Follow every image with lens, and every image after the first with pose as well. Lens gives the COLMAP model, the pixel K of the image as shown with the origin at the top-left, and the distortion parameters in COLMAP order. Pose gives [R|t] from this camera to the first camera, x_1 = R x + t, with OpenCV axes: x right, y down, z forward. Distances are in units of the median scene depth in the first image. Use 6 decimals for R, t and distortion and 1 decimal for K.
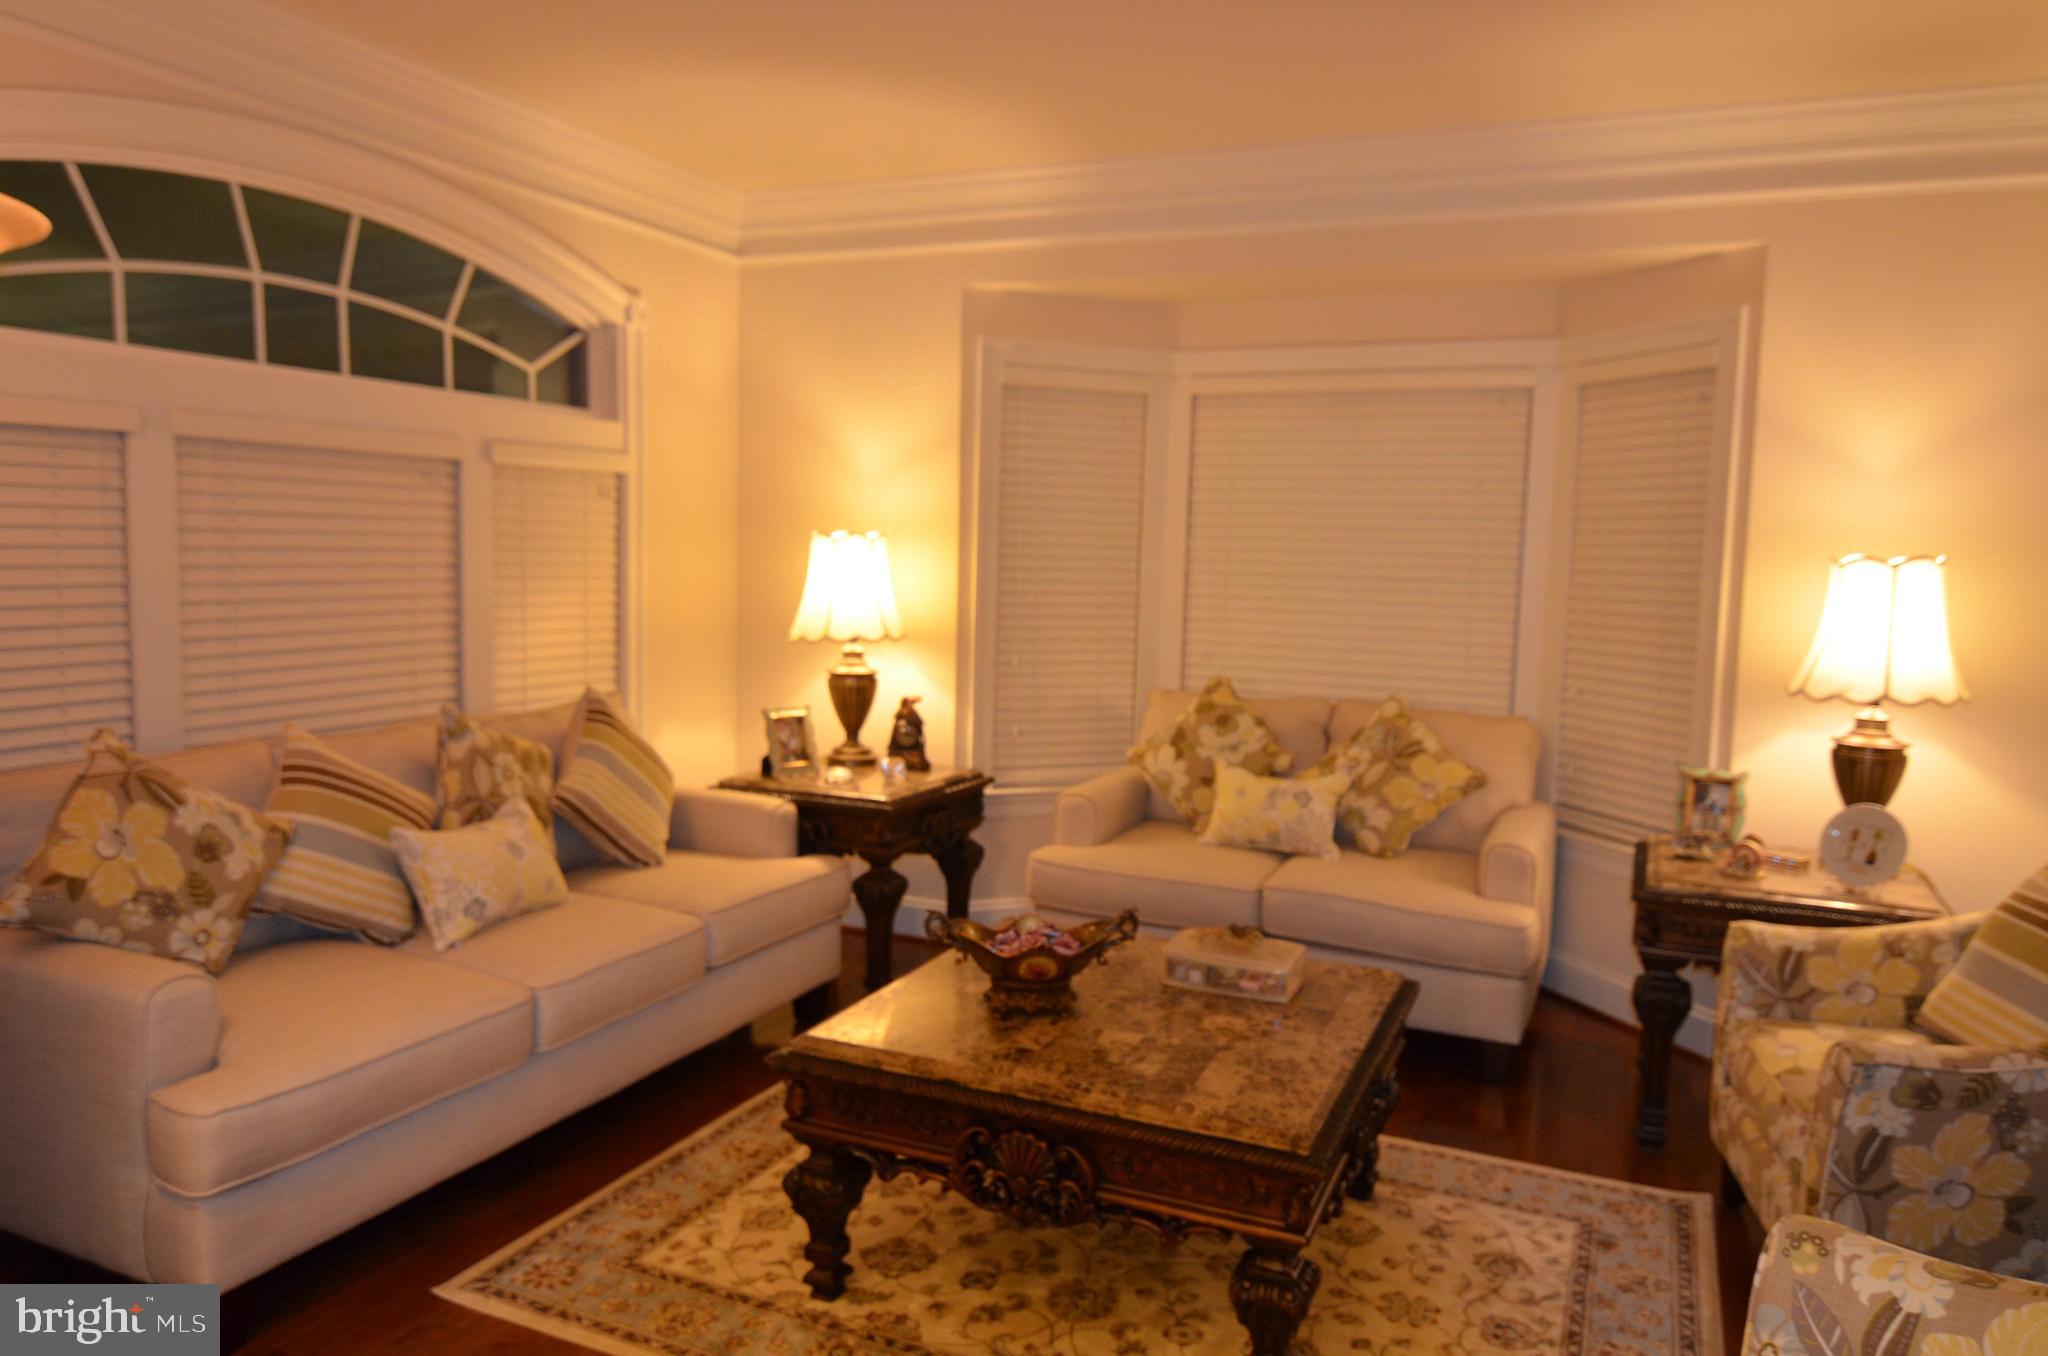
lens RADIAL K [[1403.0, 0, 1029.4], [0, 1403.0, 679.2], [0, 0, 1]] dist [0.000627, -0.009810]
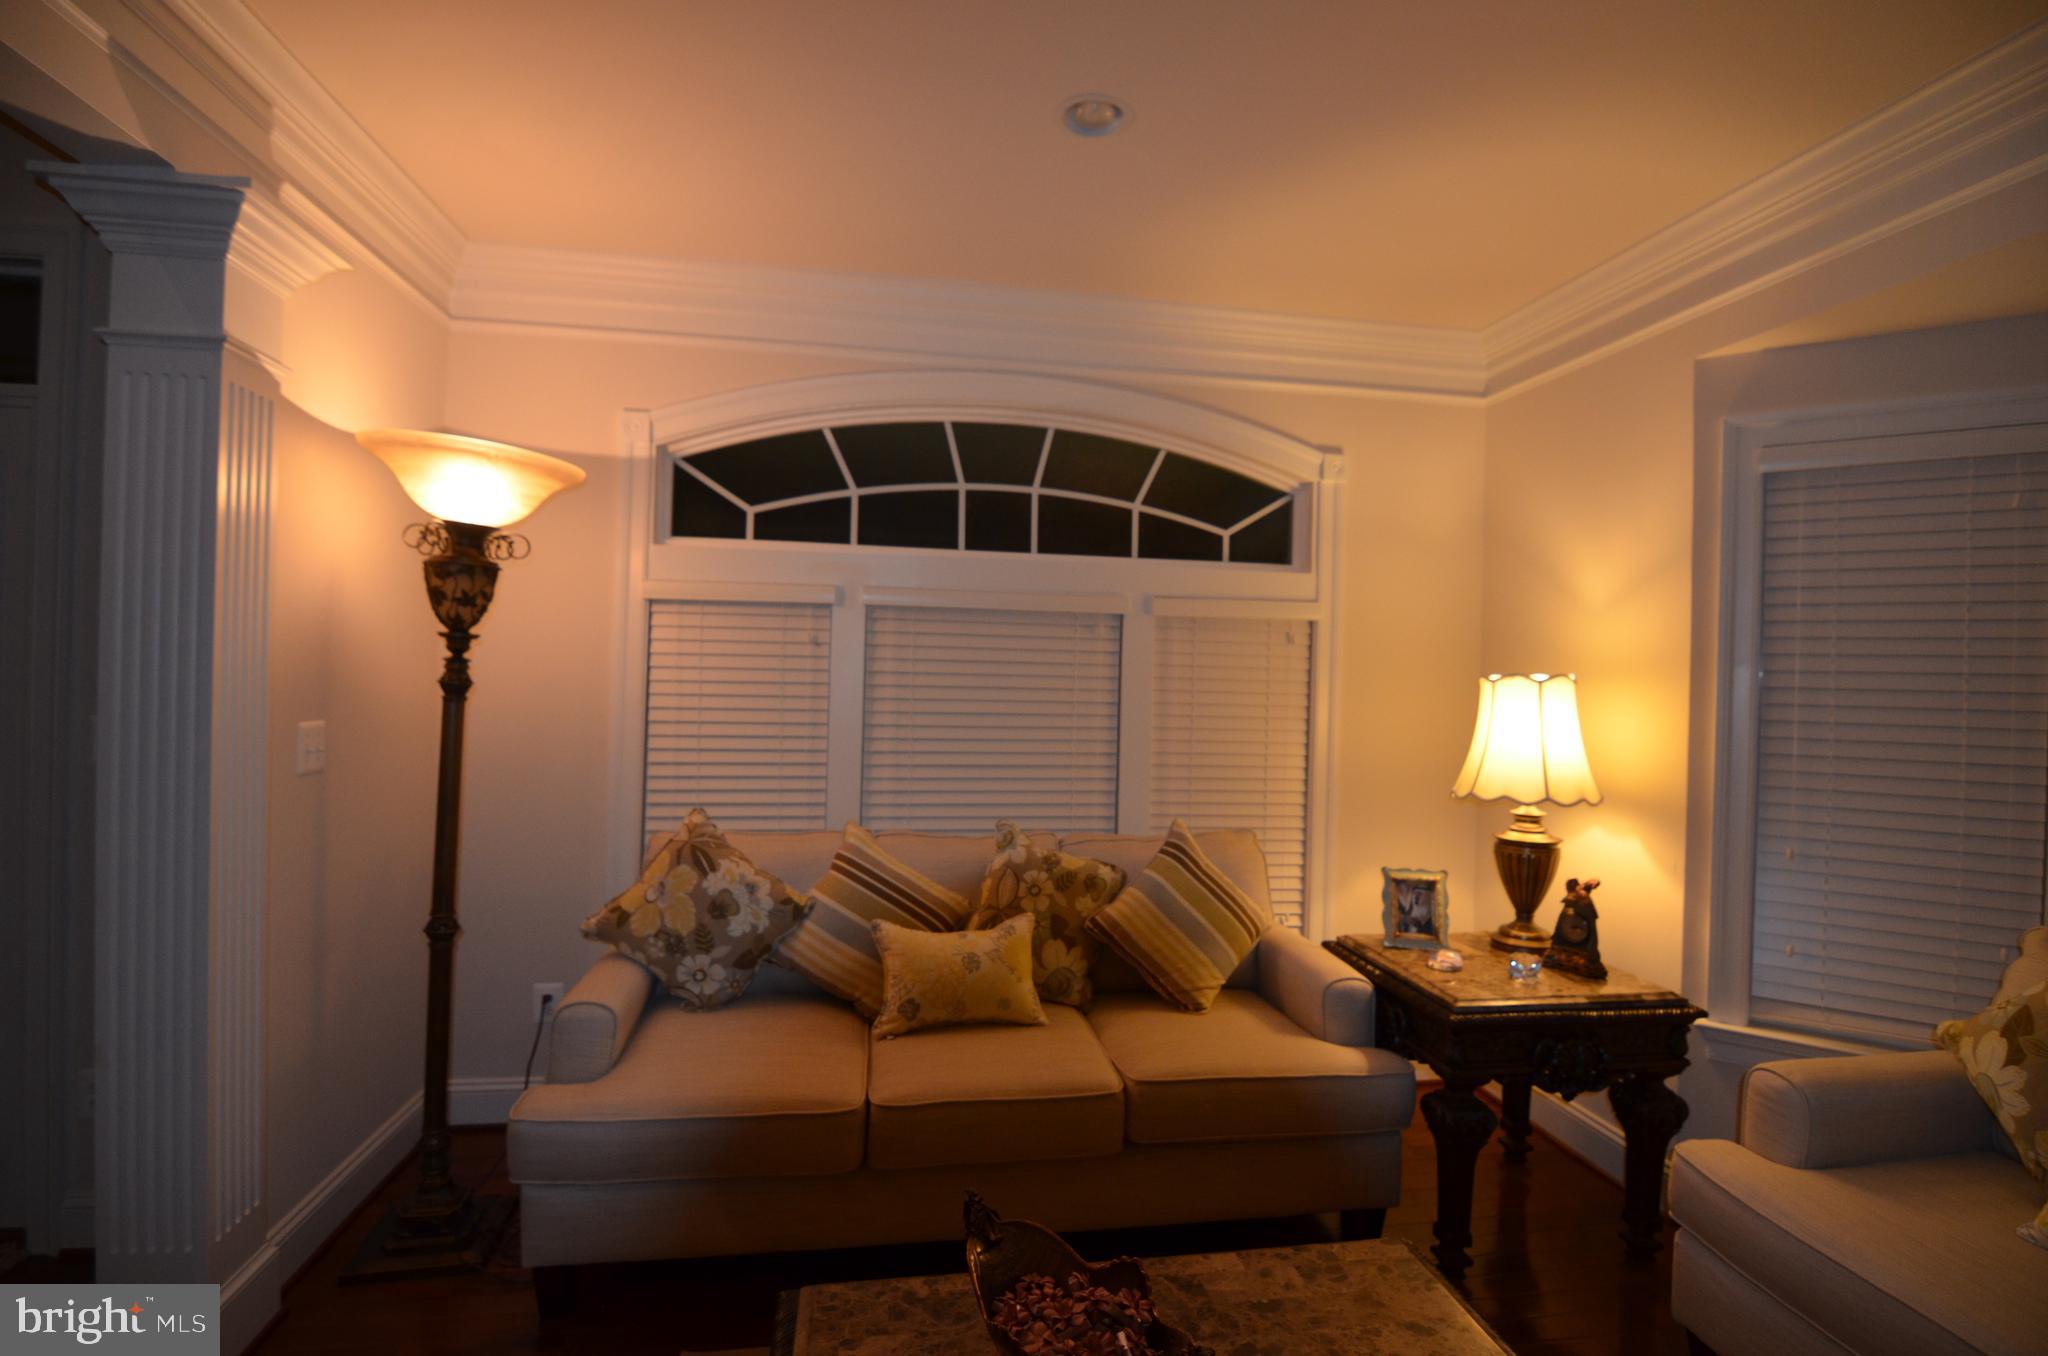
lens RADIAL K [[981.4, 0, 1038.4], [0, 981.4, 674.1], [0, 0, 1]] dist [-0.006397, -0.010733]
pose [[0.547099, -0.013417, -0.836960, 0.241616], [-0.090686, 0.993036, -0.075199, -0.038039], [0.832141, 0.117042, 0.542073, 0.496728]]
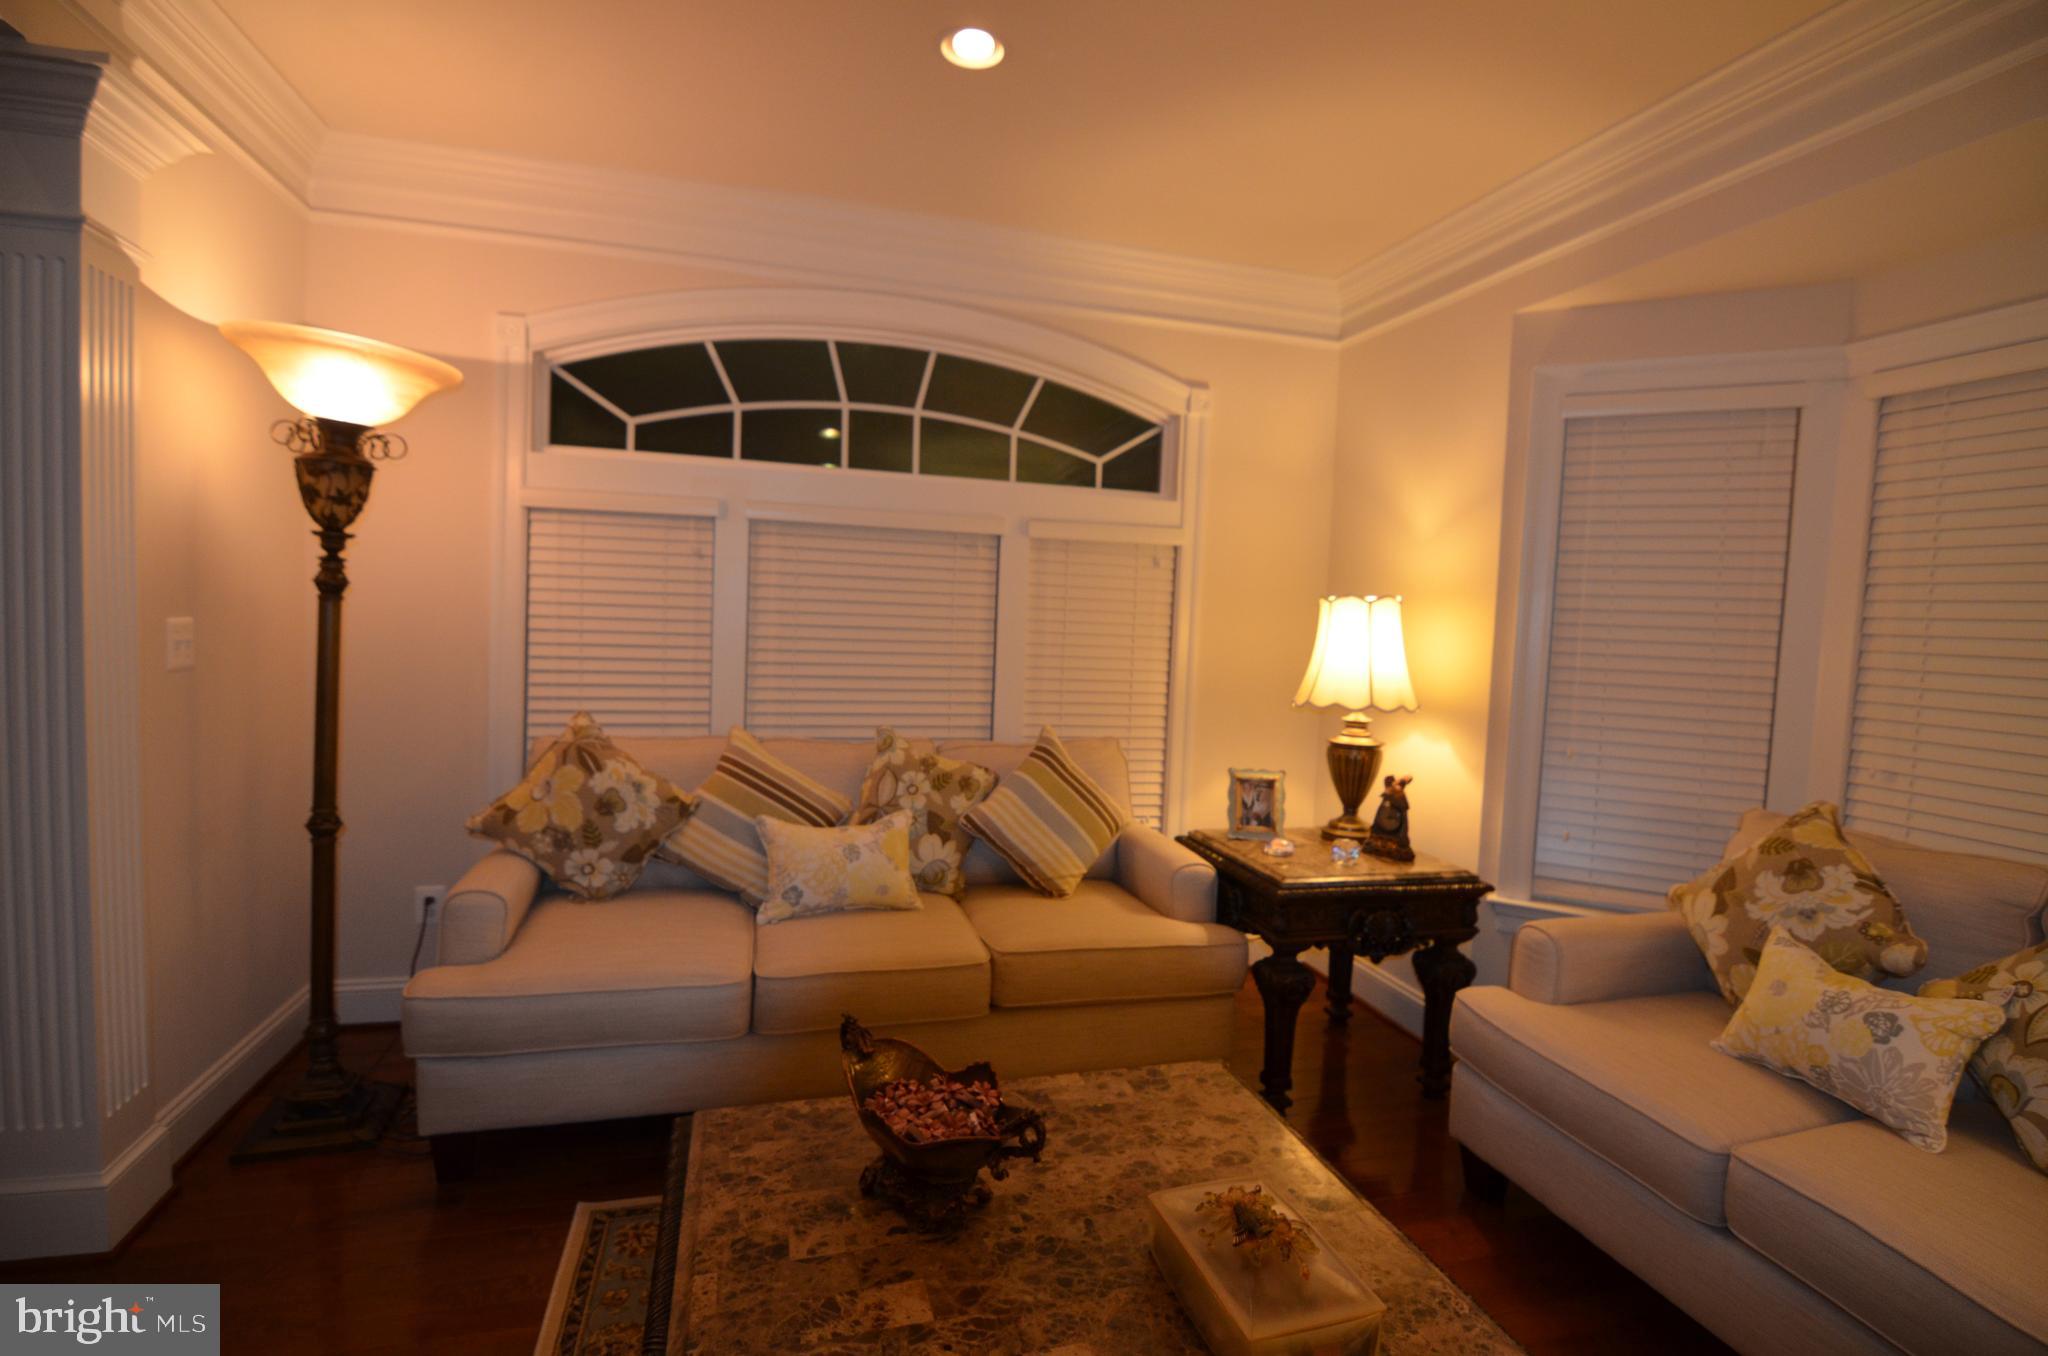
lens RADIAL K [[981.4, 0, 1037.9], [0, 981.4, 675.6], [0, 0, 1]] dist [-0.006397, -0.010733]
pose [[0.638186, 0.046811, -0.768458, 0.283909], [-0.097222, 0.995059, -0.020126, -0.018794], [0.763719, 0.087555, 0.639584, 0.478842]]
